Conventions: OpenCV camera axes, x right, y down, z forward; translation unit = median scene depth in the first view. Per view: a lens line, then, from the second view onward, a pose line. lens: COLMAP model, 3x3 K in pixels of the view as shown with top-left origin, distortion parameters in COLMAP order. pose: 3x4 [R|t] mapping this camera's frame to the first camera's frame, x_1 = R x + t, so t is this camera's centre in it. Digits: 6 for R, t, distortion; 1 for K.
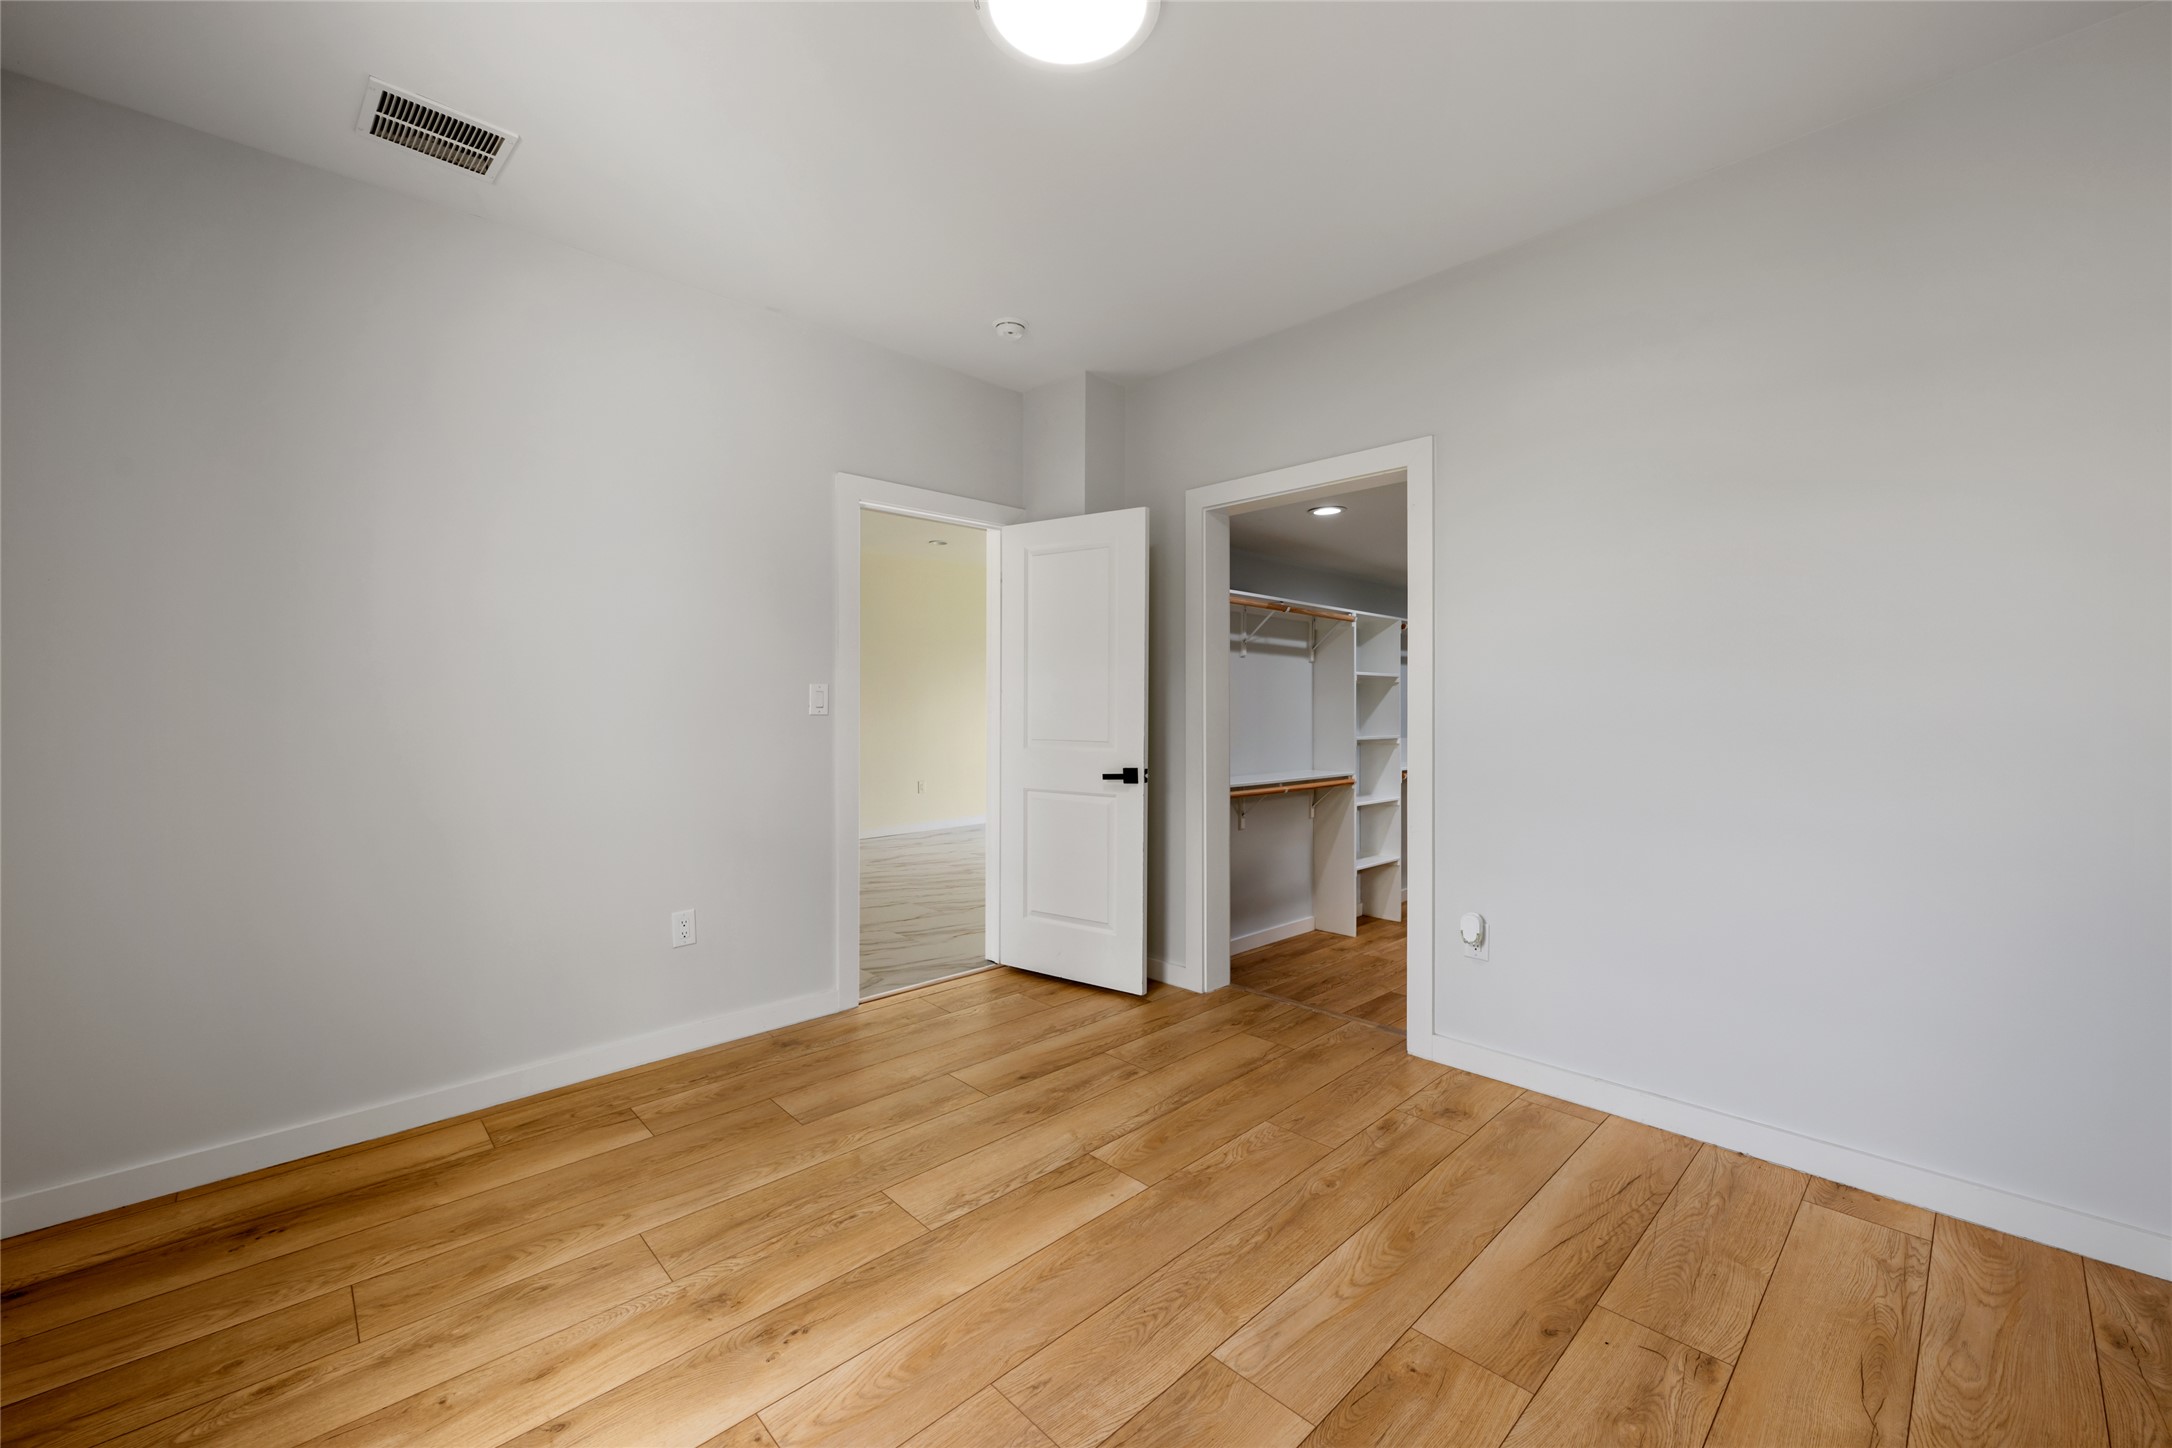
lens RADIAL K [[867.1, 0, 1092.0], [0, 867.1, 716.3], [0, 0, 1]] dist [-0.001105, 0.000065]
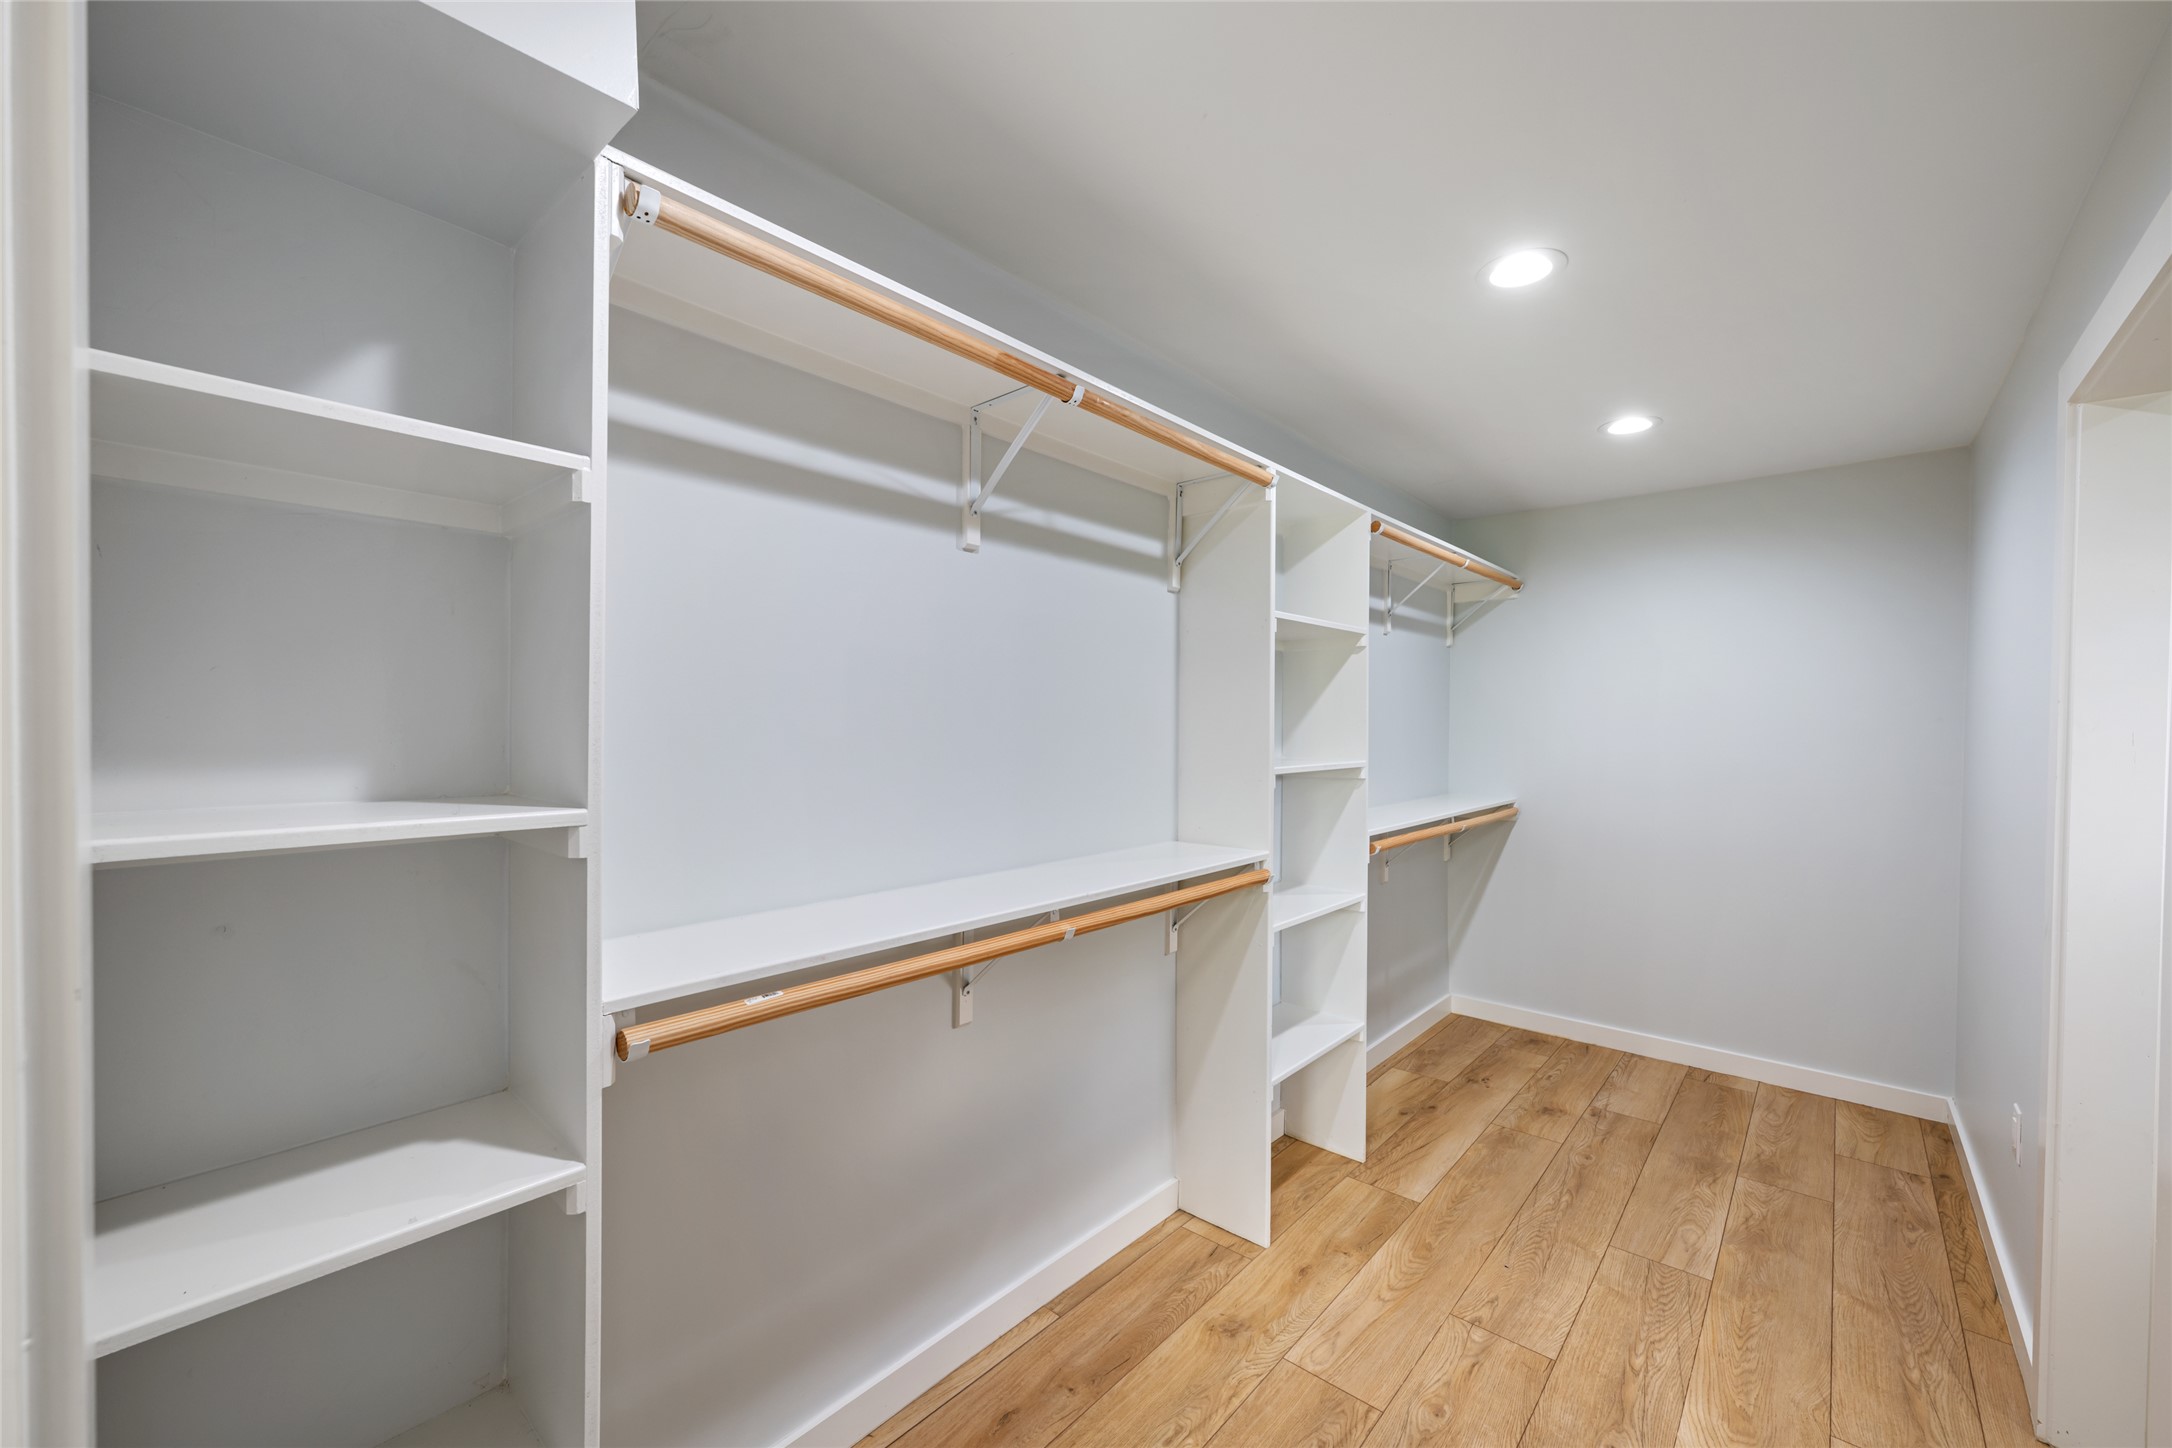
lens RADIAL K [[867.1, 0, 1079.8], [0, 867.1, 727.8], [0, 0, 1]] dist [-0.001105, 0.000065]
pose [[0.996862, 0.007606, 0.078789, 0.173931], [-0.008102, 0.999949, 0.005973, 0.003063], [-0.078739, -0.006593, 0.996873, 0.576817]]
